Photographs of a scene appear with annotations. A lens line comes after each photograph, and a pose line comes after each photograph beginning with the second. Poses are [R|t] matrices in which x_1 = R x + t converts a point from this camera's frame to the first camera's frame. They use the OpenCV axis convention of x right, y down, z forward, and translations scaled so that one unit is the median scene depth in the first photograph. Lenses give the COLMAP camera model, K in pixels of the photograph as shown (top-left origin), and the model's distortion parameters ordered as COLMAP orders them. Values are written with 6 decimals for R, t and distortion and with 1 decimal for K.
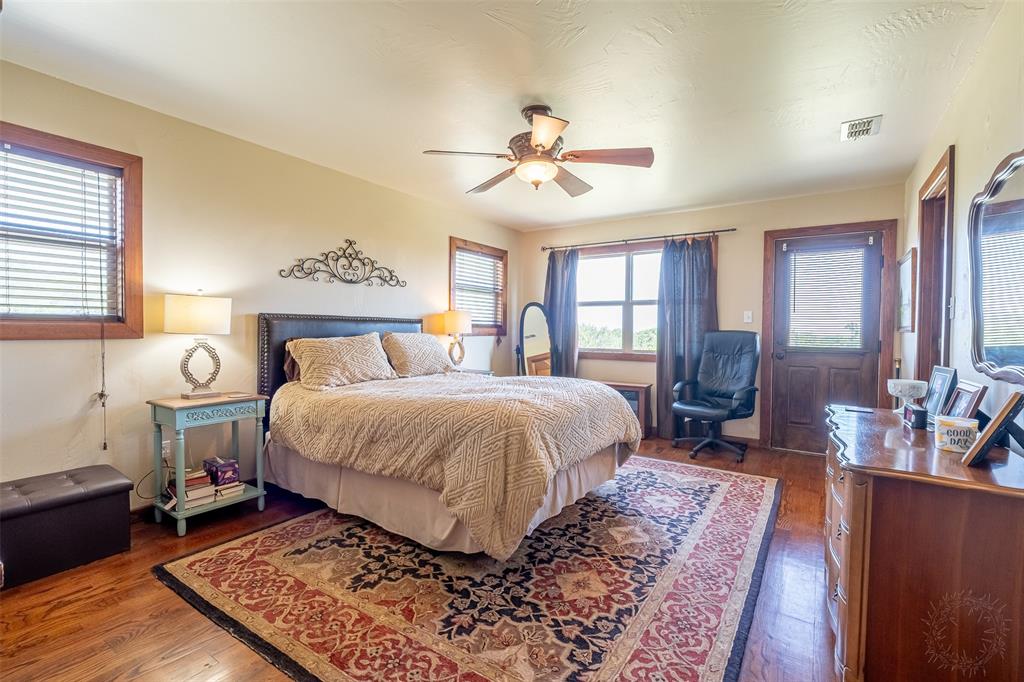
lens RADIAL K [[461.6, 0, 516.9], [0, 461.6, 337.6], [0, 0, 1]] dist [-0.002366, -0.000090]
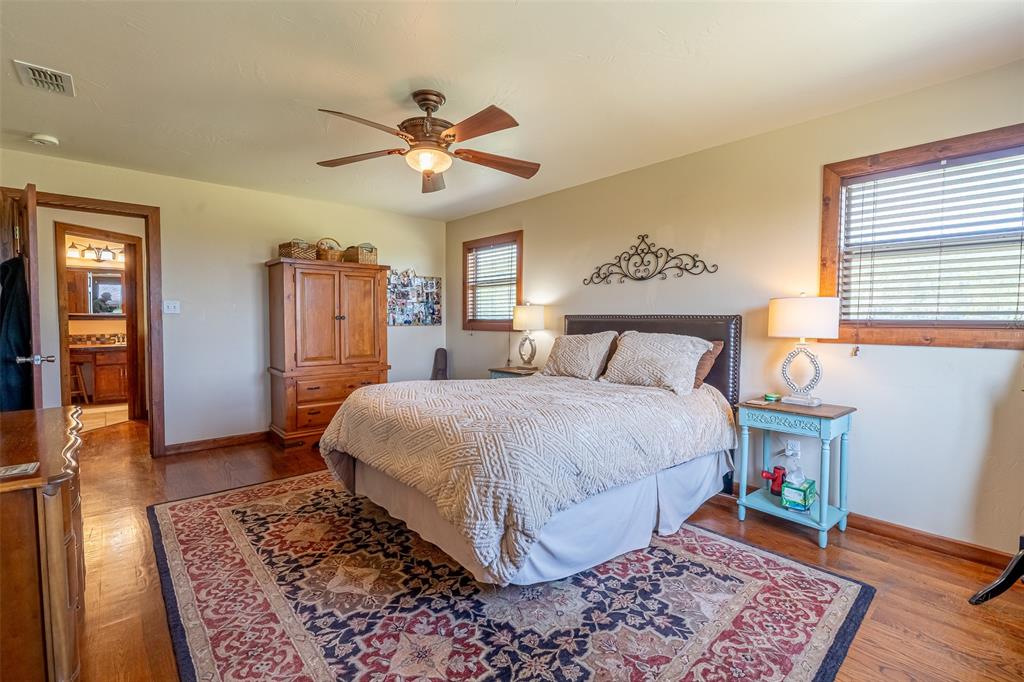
lens RADIAL K [[489.5, 0, 515.6], [0, 489.5, 322.5], [0, 0, 1]] dist [-0.003040, -0.000661]
pose [[-0.288085, -0.014770, -0.957491, 0.951521], [-0.034091, 0.999405, -0.005160, -0.022667], [0.956998, 0.031156, -0.288417, 1.456824]]
